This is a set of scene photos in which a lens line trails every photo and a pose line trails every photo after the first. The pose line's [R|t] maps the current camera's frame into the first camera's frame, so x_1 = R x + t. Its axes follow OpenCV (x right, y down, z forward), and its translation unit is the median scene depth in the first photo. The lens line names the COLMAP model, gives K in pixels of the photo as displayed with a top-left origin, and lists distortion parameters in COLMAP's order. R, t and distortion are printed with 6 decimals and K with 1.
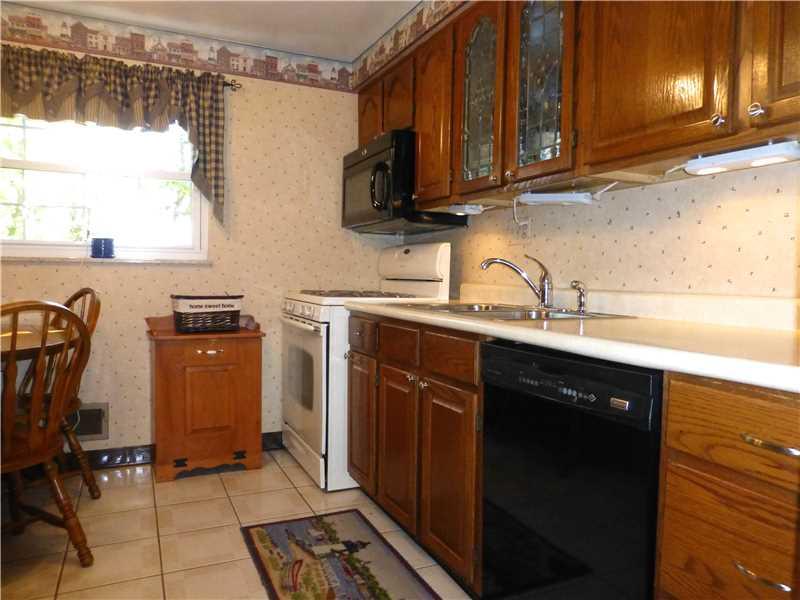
lens RADIAL K [[587.8, 0, 399.2], [0, 587.8, 299.9], [0, 0, 1]] dist [-0.007982, 0.006738]
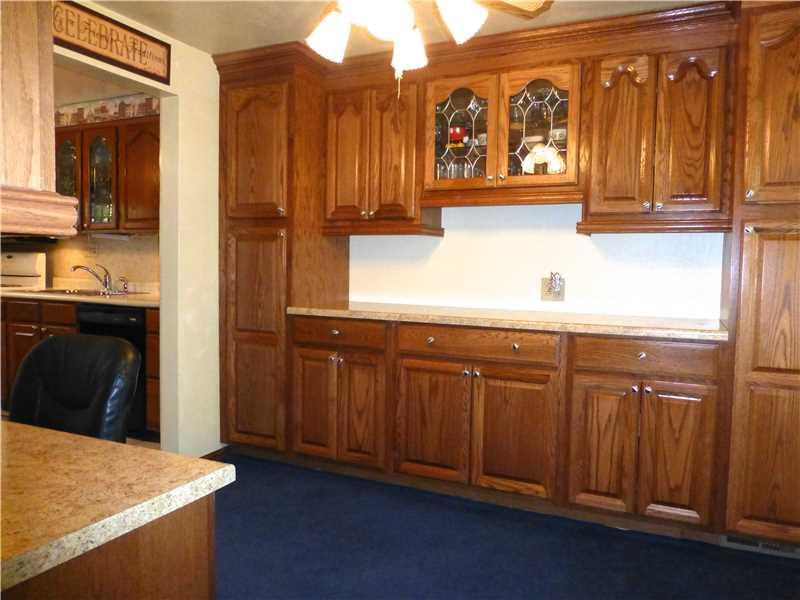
lens RADIAL K [[587.8, 0, 399.7], [0, 587.8, 298.1], [0, 0, 1]] dist [-0.007982, 0.006738]
pose [[0.768663, -0.037485, 0.638554, -0.215827], [0.021580, 0.999233, 0.032680, -0.003079], [-0.639289, -0.011340, 0.768883, -0.956306]]
